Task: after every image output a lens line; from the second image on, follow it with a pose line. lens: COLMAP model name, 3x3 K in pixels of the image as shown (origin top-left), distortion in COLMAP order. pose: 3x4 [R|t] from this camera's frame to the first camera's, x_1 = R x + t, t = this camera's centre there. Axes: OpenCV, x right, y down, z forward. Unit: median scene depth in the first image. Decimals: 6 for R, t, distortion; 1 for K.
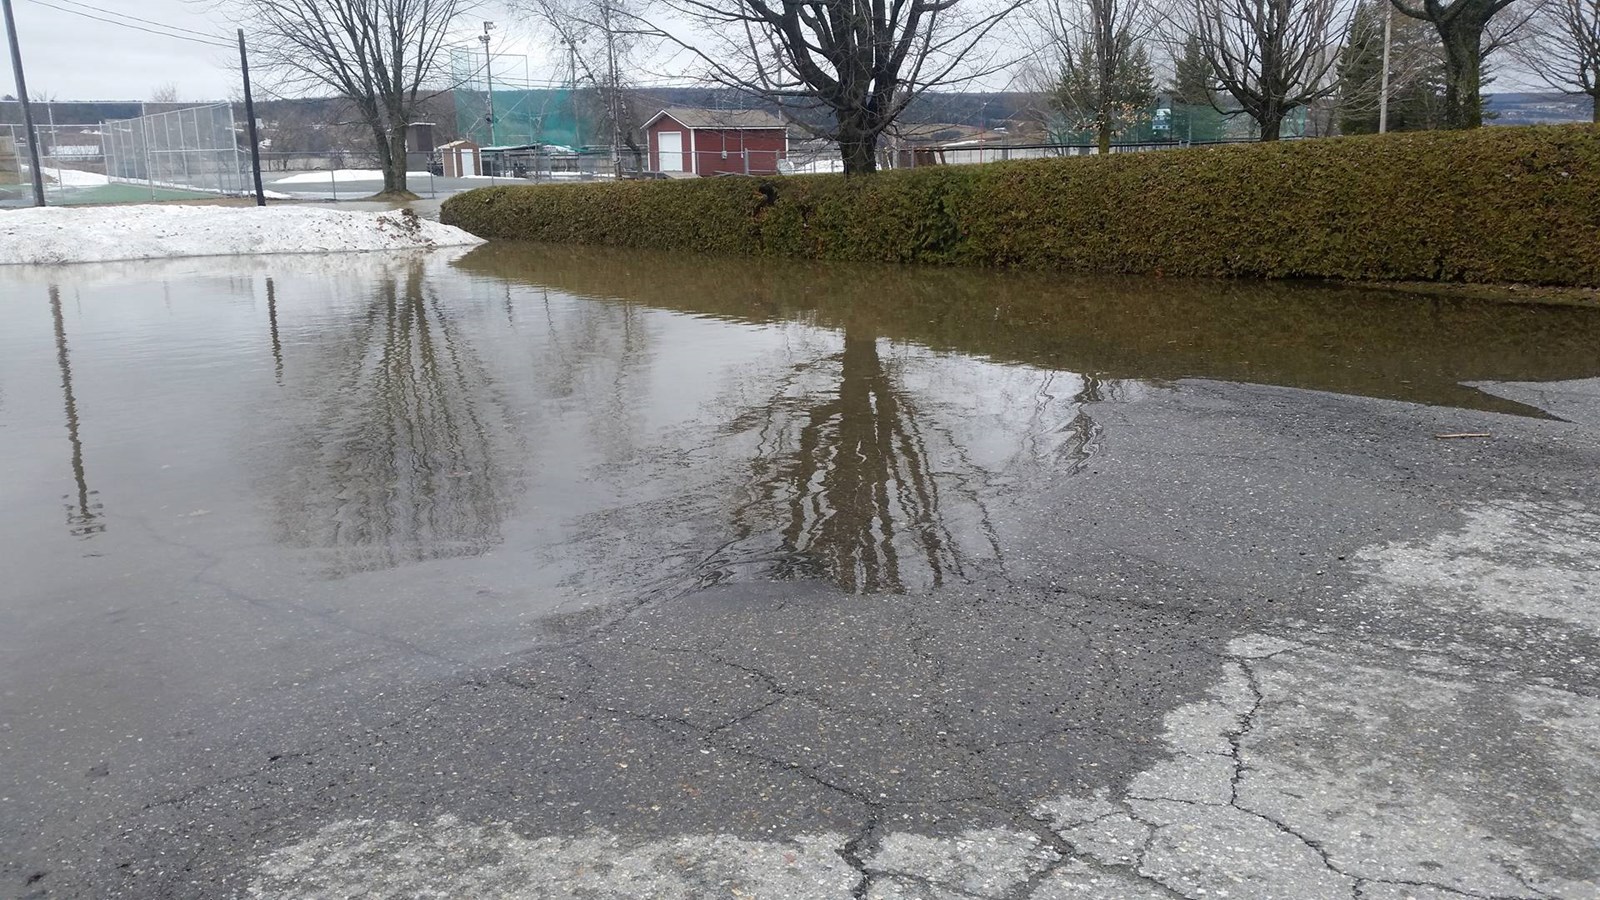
lens RADIAL K [[1313.8, 0, 804.8], [0, 1313.8, 449.4], [0, 0, 1]] dist [0.125573, -0.240771]
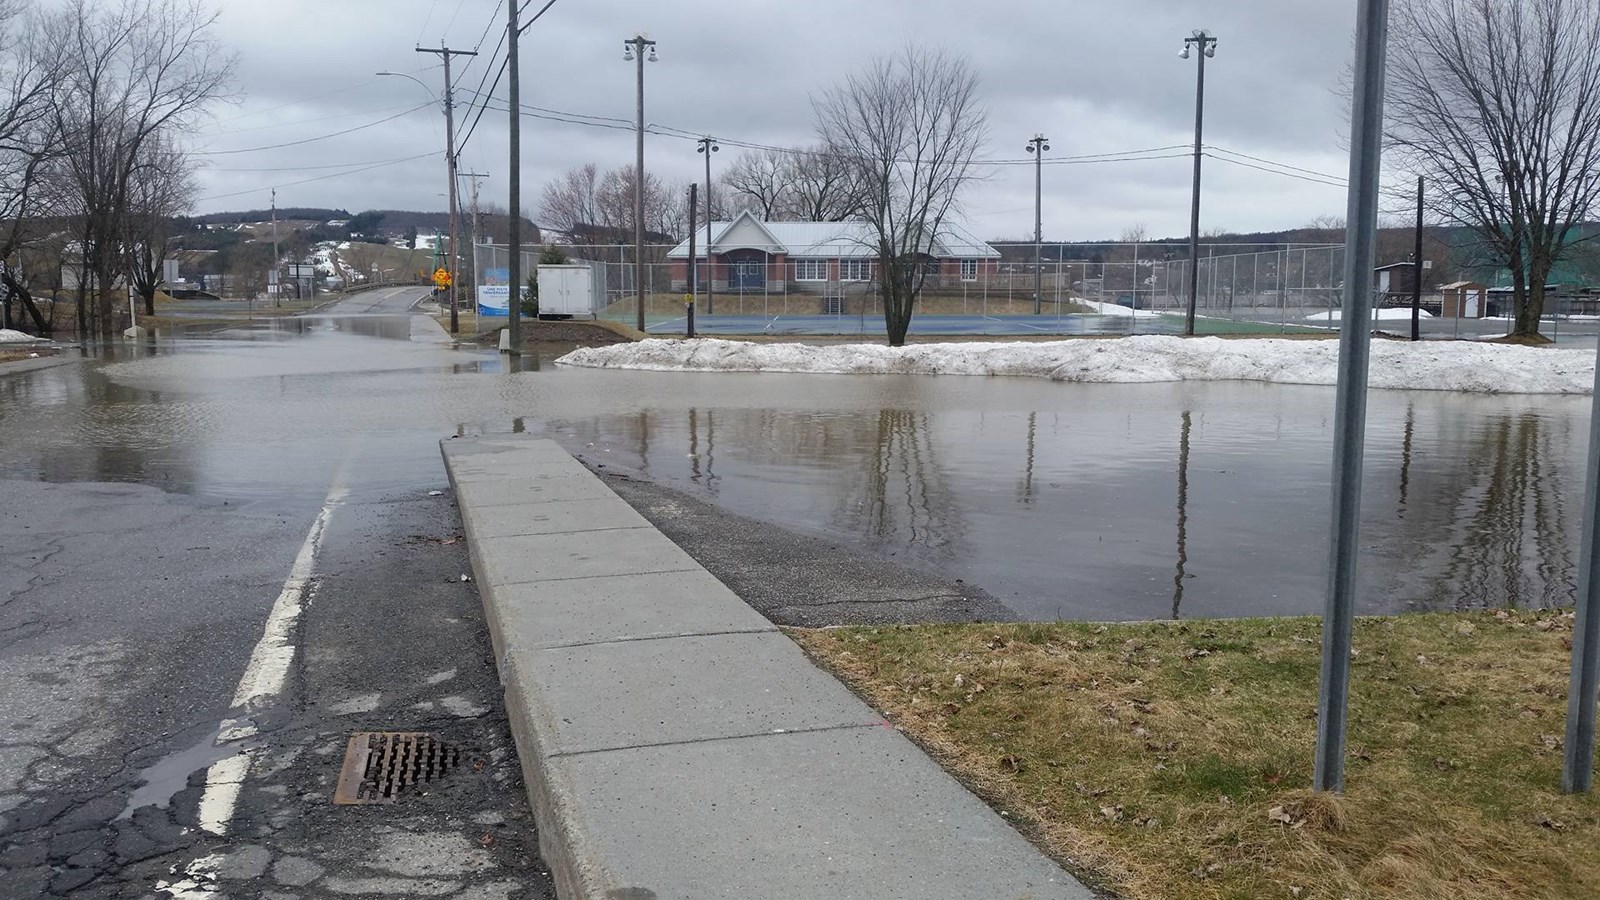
lens RADIAL K [[1313.8, 0, 803.8], [0, 1313.8, 448.5], [0, 0, 1]] dist [0.125573, -0.240771]
pose [[0.813576, 0.089409, -0.574544, -0.395914], [-0.146650, 0.987716, -0.053955, 0.048239], [0.562662, 0.128153, 0.816693, -0.206524]]
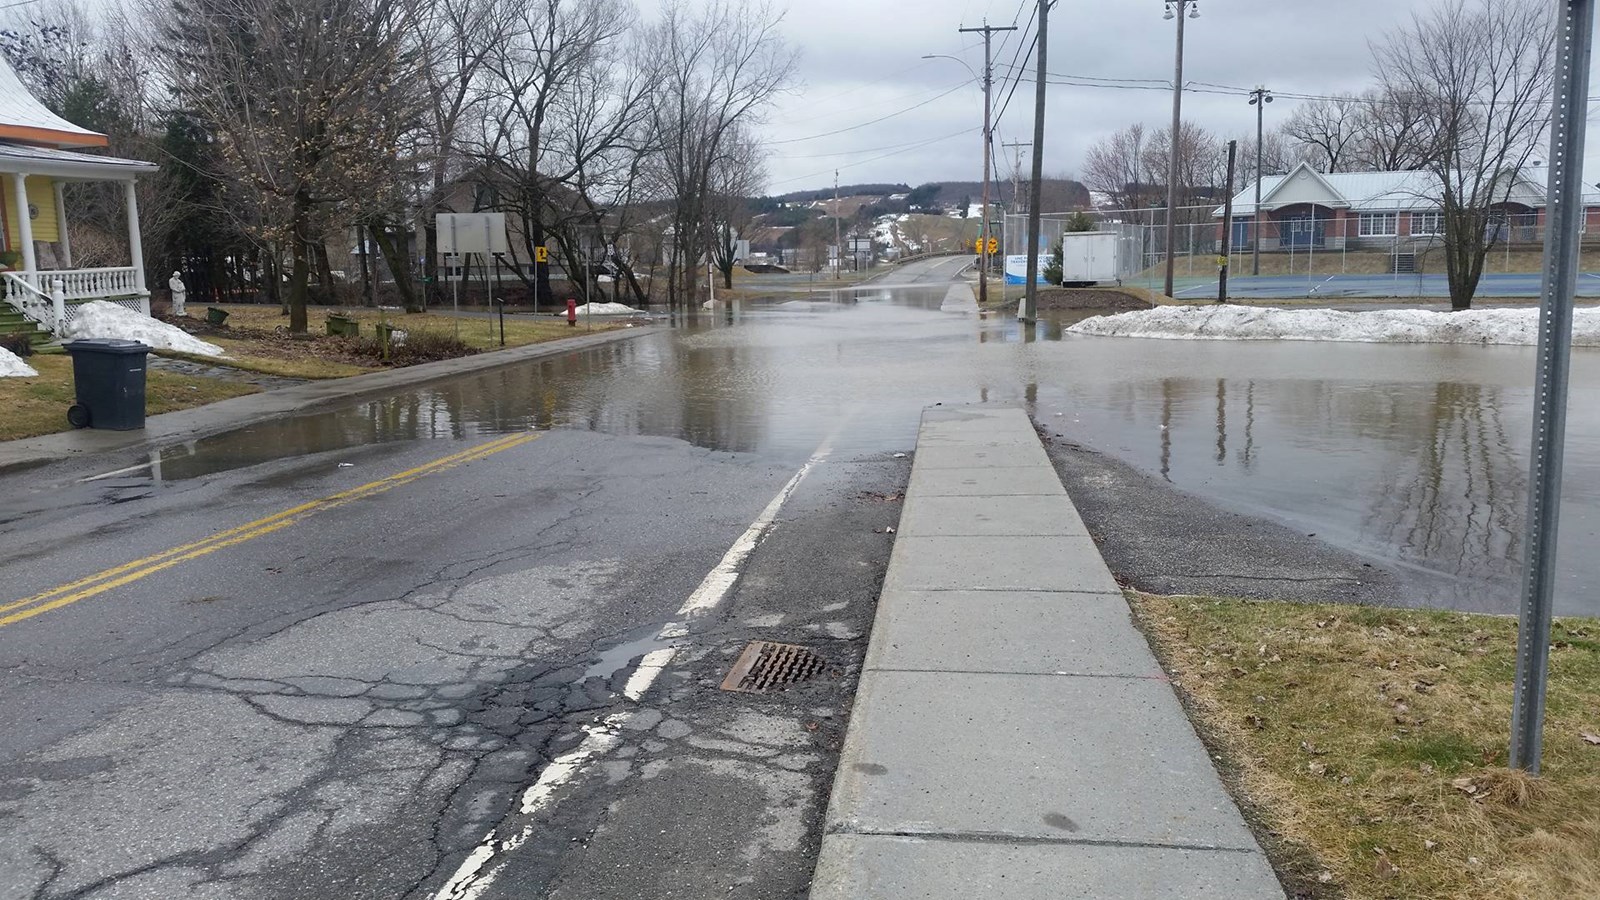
lens RADIAL K [[1313.8, 0, 802.6], [0, 1313.8, 448.5], [0, 0, 1]] dist [0.125573, -0.240771]
pose [[0.518717, 0.129879, -0.845023, -0.343614], [-0.181357, 0.982616, 0.039700, 0.040727], [0.835489, 0.132658, 0.533254, -0.207676]]
